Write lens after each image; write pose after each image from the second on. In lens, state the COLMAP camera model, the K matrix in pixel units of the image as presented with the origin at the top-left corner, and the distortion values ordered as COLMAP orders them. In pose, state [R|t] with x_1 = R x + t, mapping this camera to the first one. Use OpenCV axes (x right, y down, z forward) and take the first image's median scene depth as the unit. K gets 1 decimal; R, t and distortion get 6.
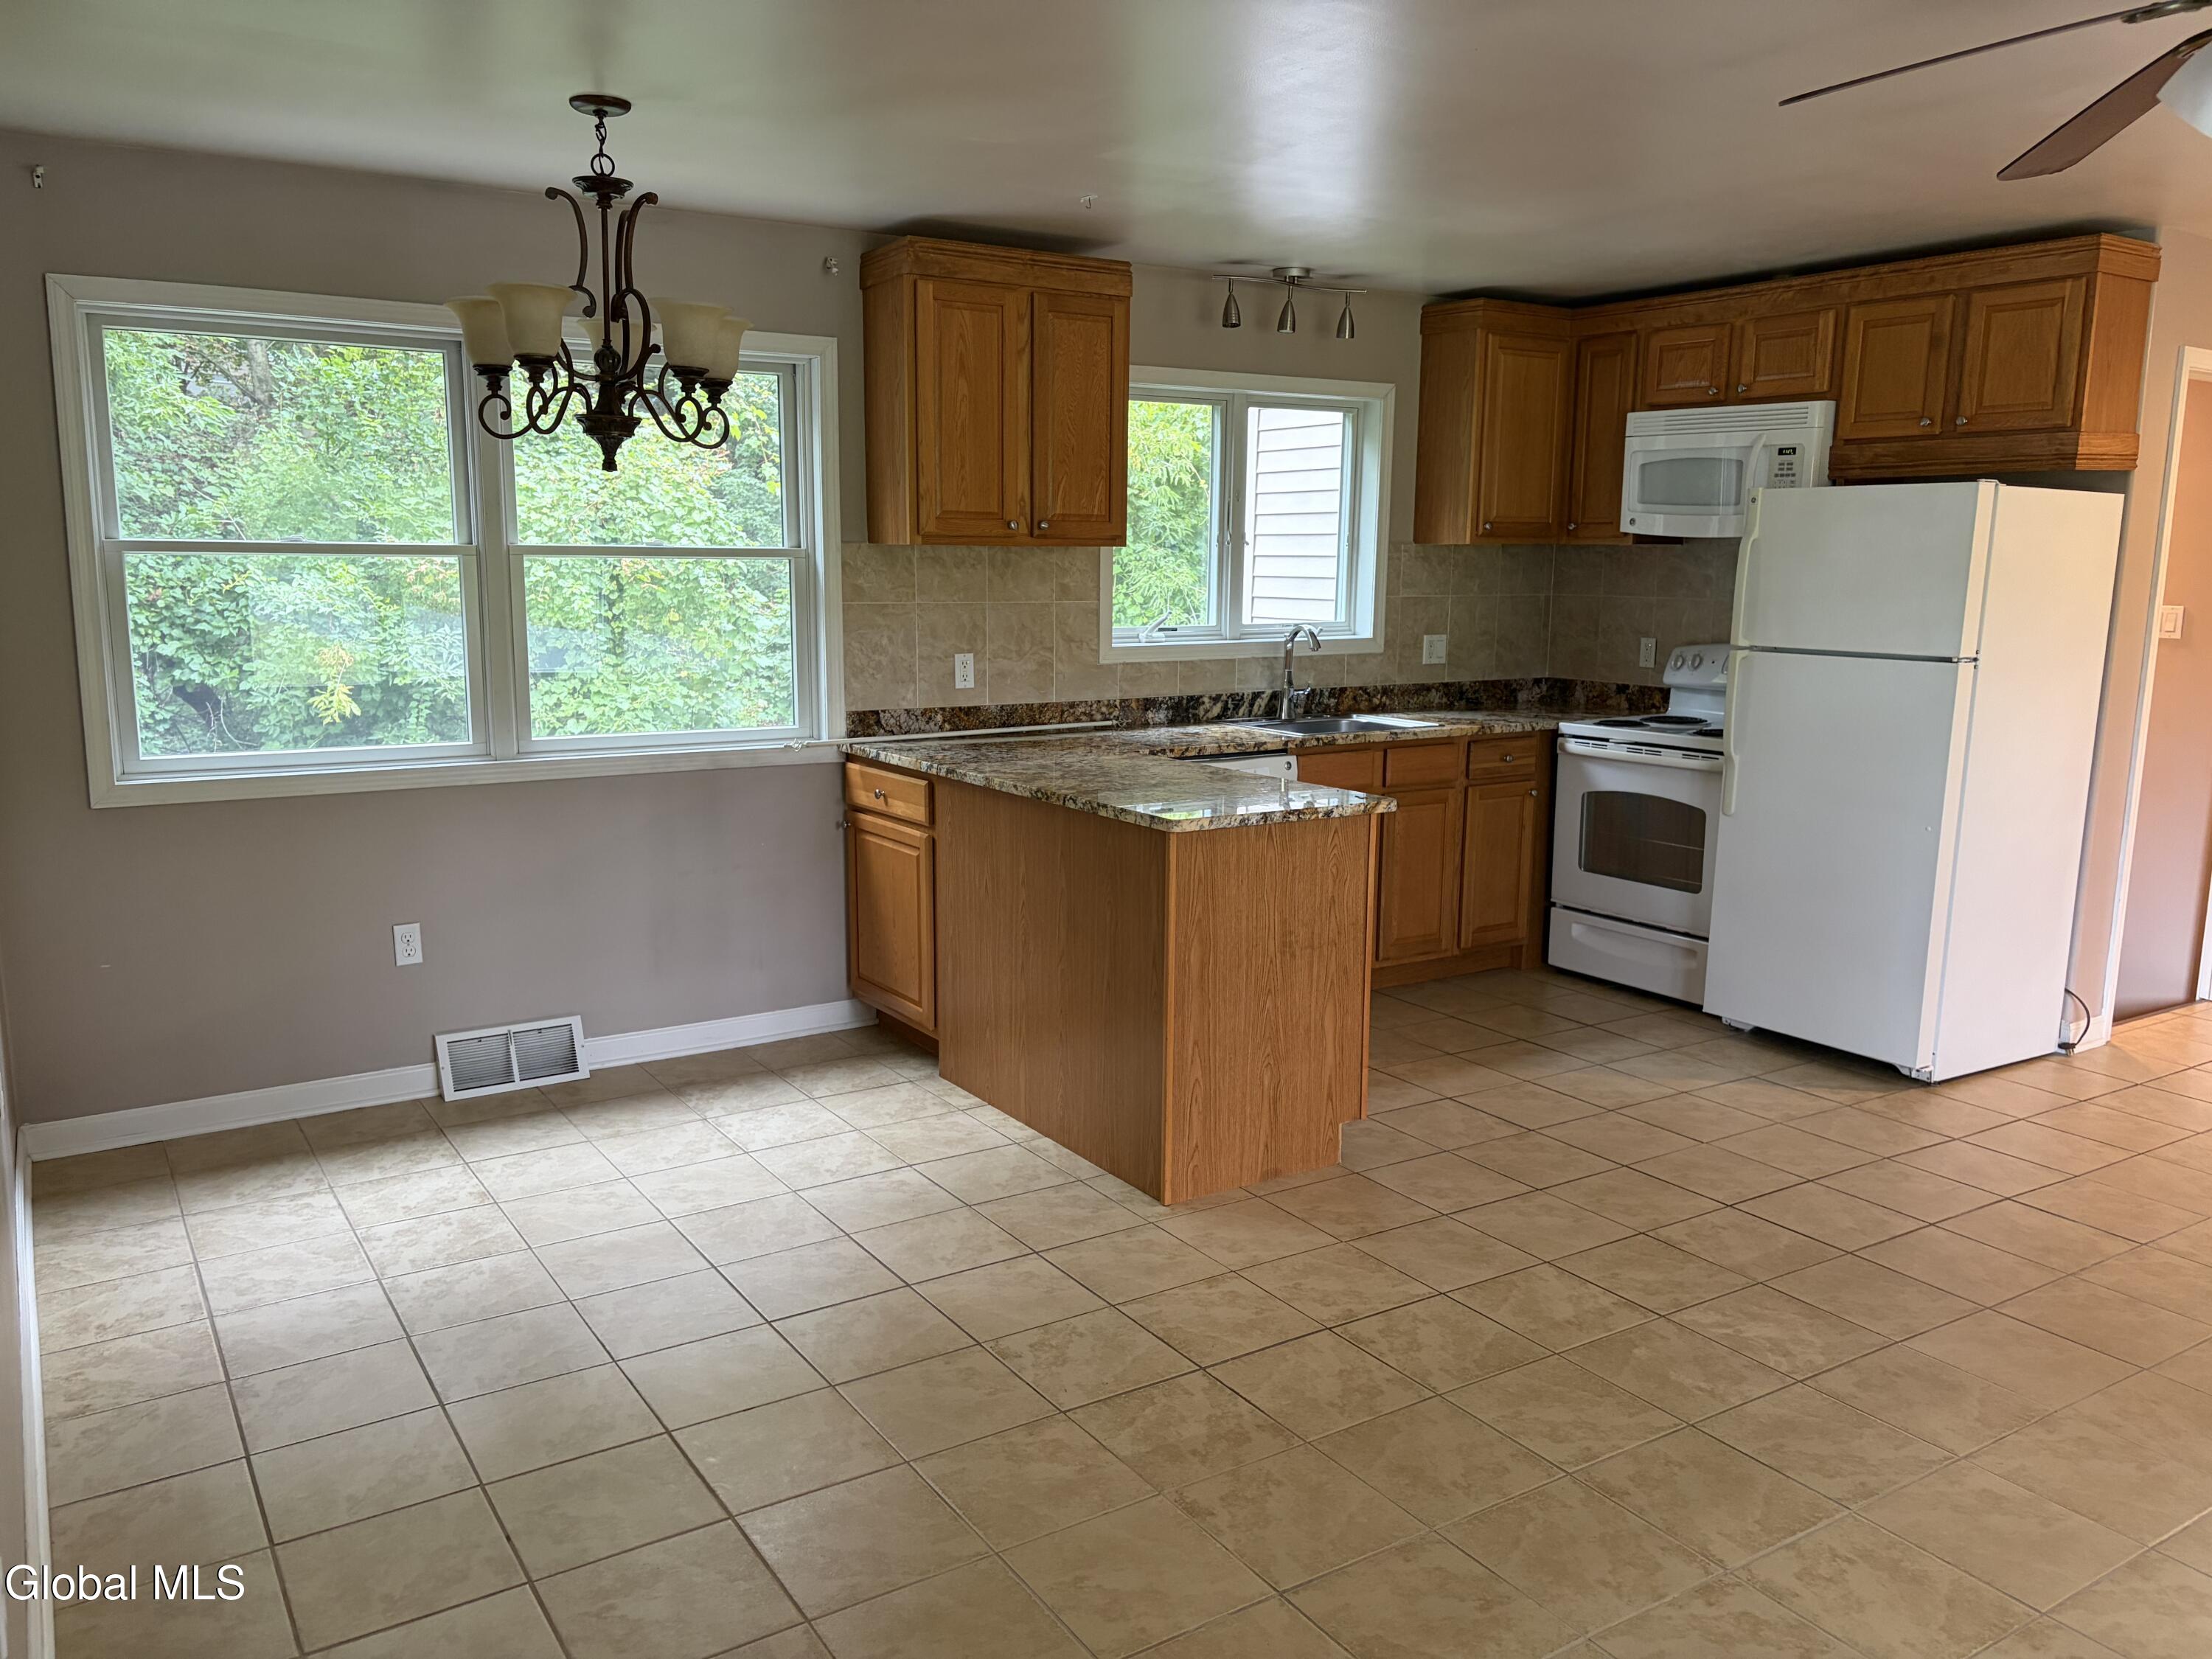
lens RADIAL K [[1660.0, 0, 1093.4], [0, 1660.0, 846.3], [0, 0, 1]] dist [0.058434, -0.069289]
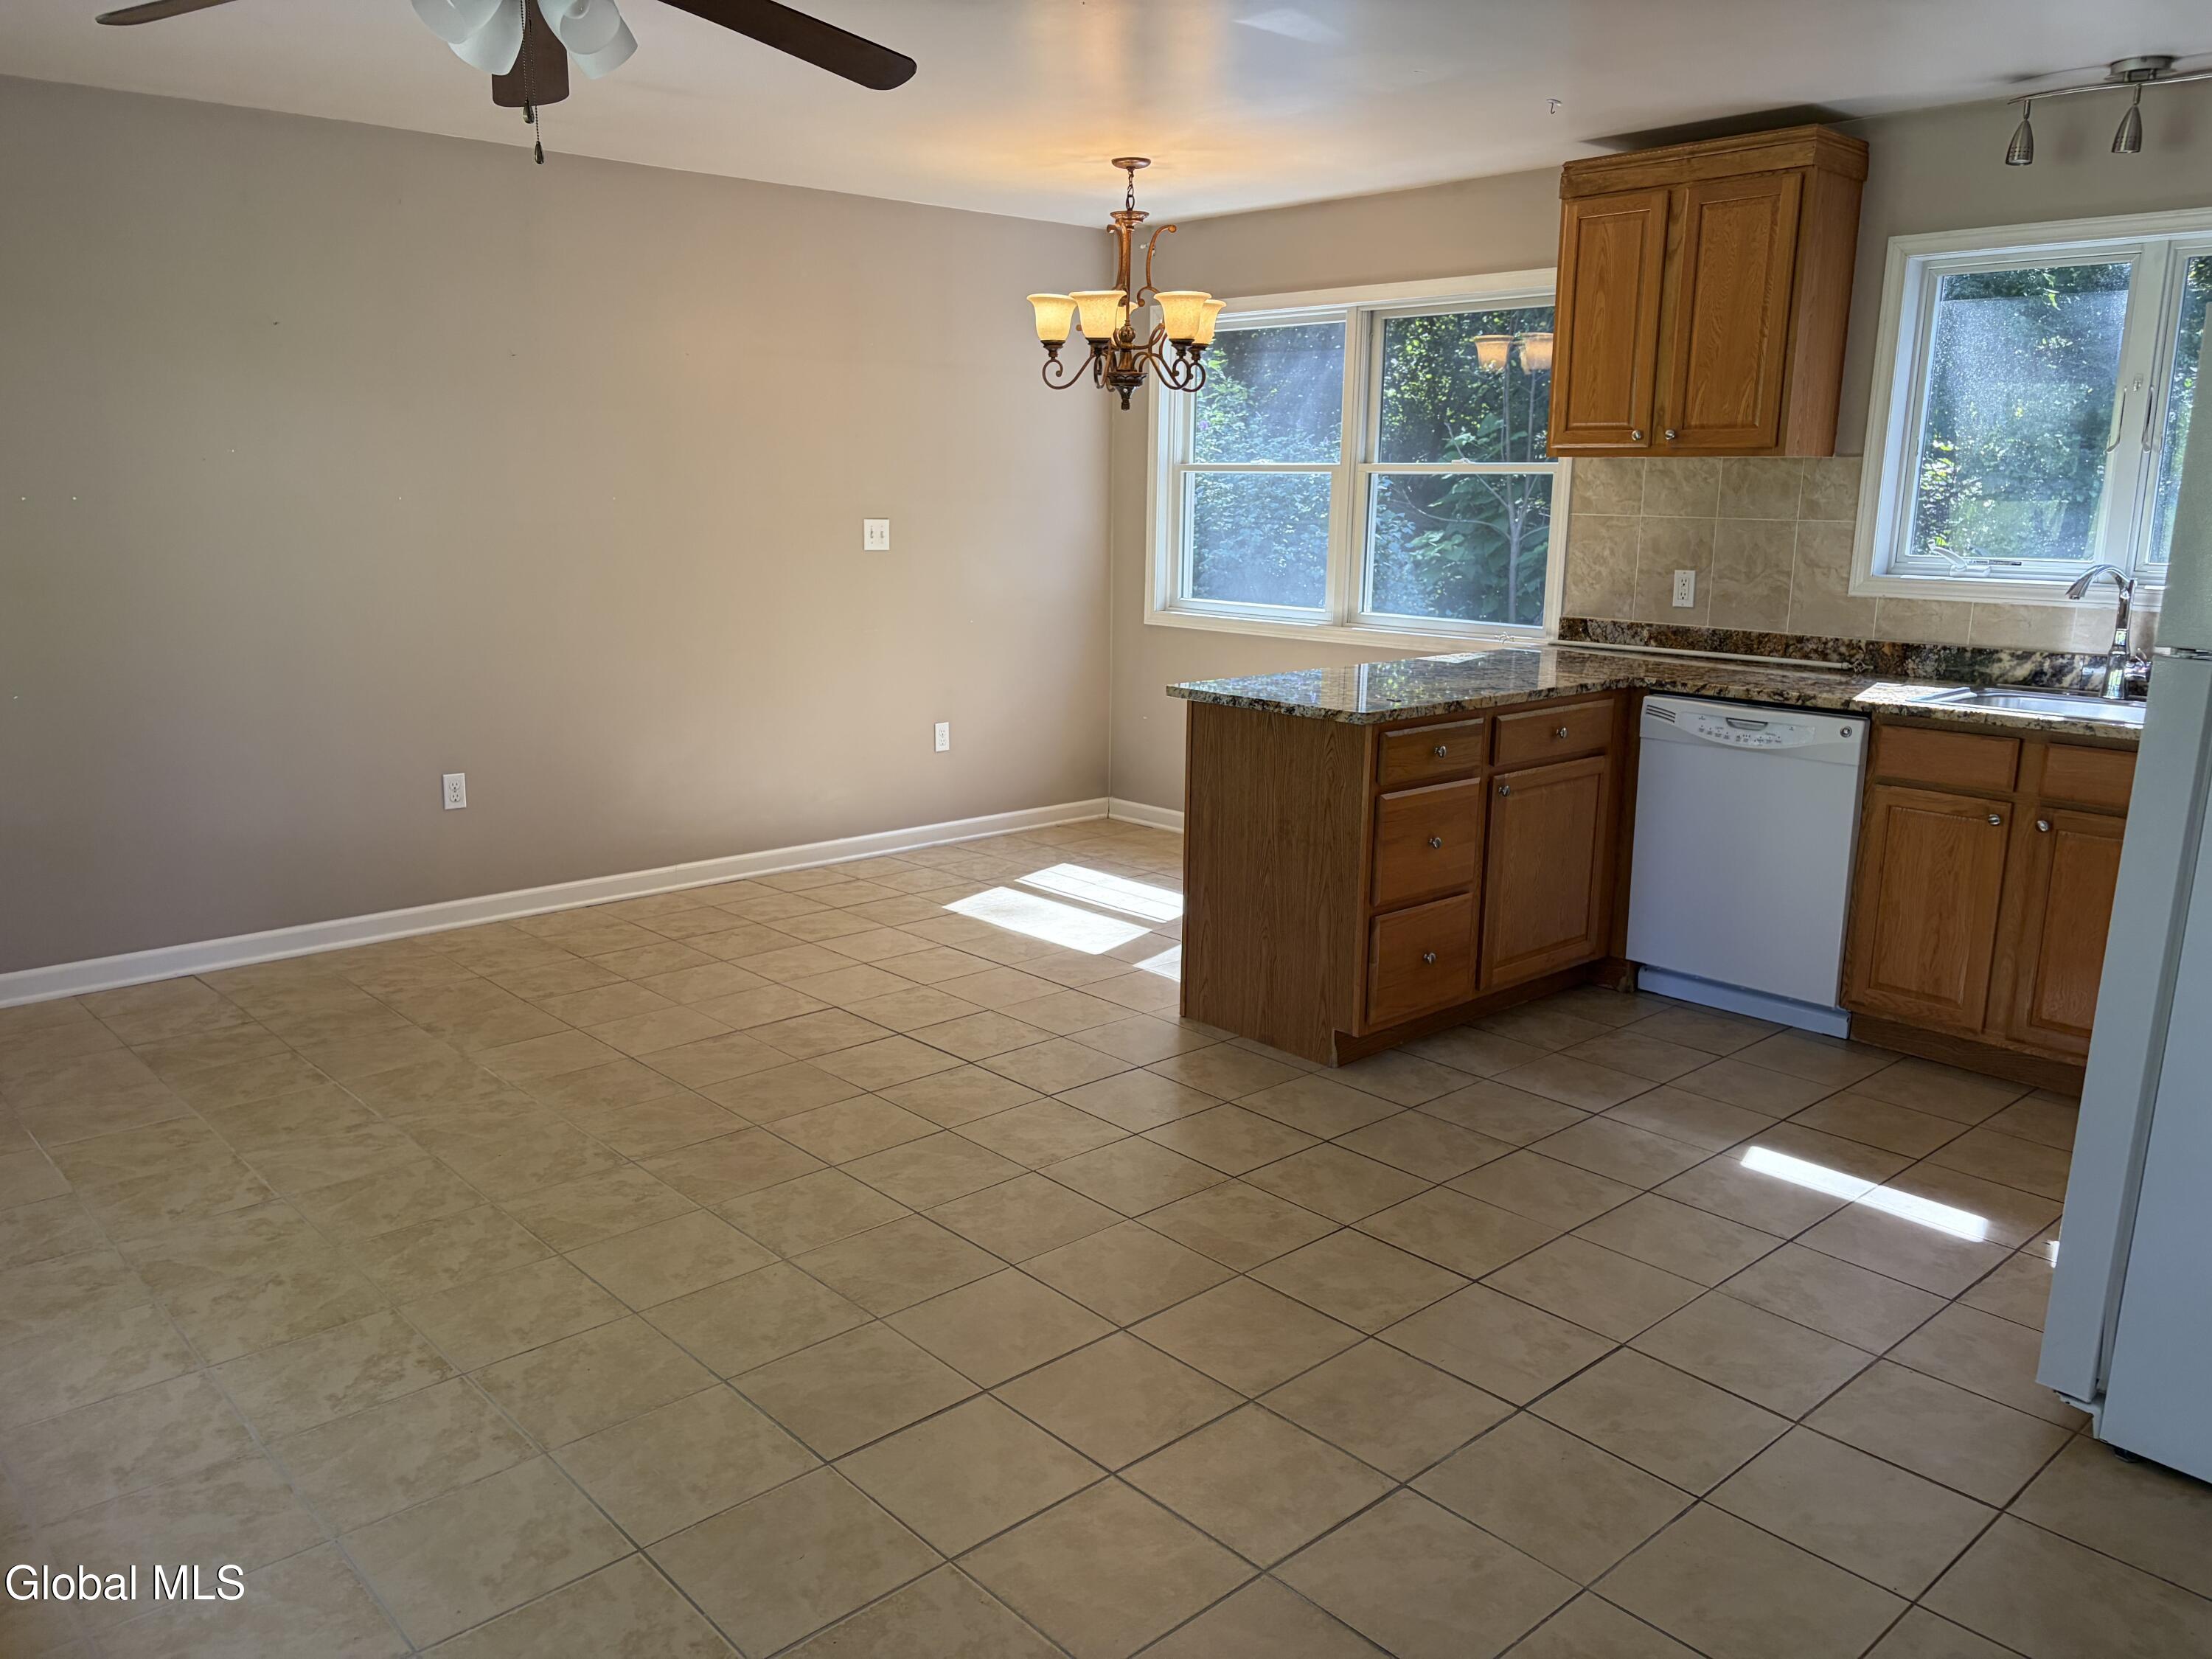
lens RADIAL K [[1660.0, 0, 1110.0], [0, 1660.0, 841.7], [0, 0, 1]] dist [0.058434, -0.069289]
pose [[0.176308, 0.207305, -0.962258, 0.978371], [-0.177802, 0.968198, 0.176007, -0.088636], [0.968143, 0.140060, 0.207561, 0.584699]]
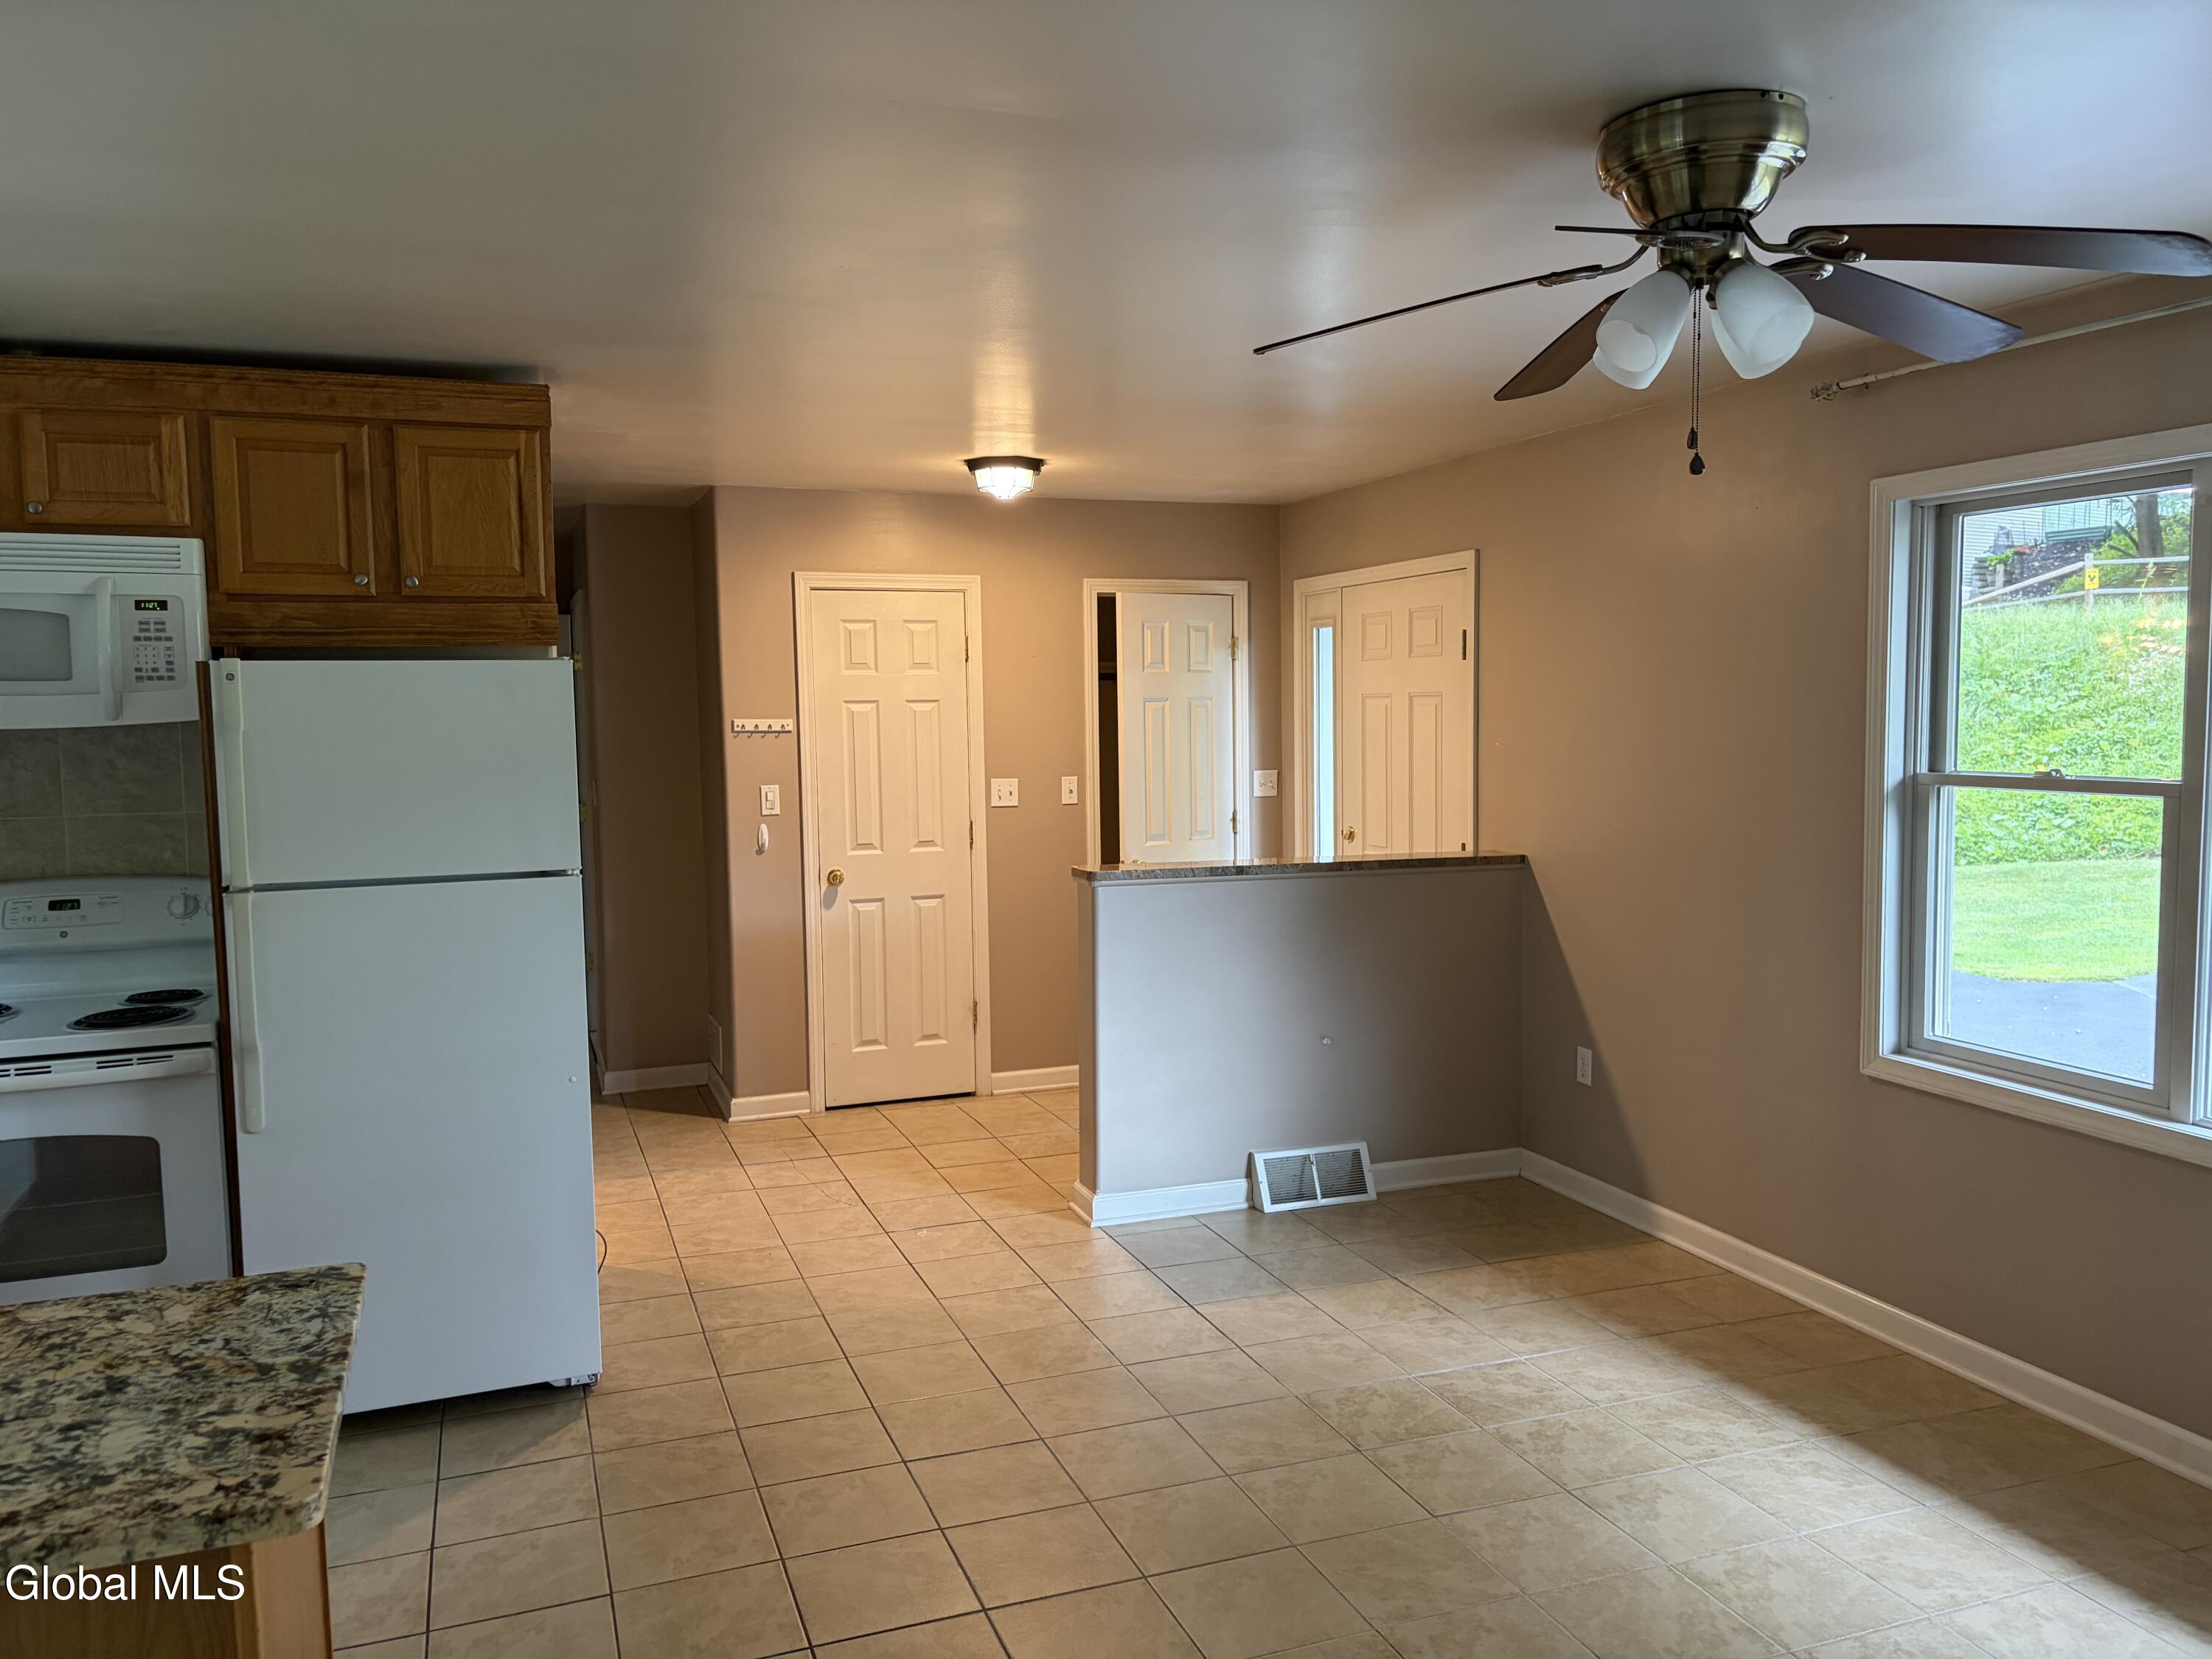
lens RADIAL K [[1660.0, 0, 1113.7], [0, 1660.0, 832.4], [0, 0, 1]] dist [0.058434, -0.069289]
pose [[0.205193, -0.092740, 0.974318, -0.229847], [0.183819, 0.981437, 0.054705, -0.126928], [-0.961305, 0.167873, 0.218431, 0.564371]]
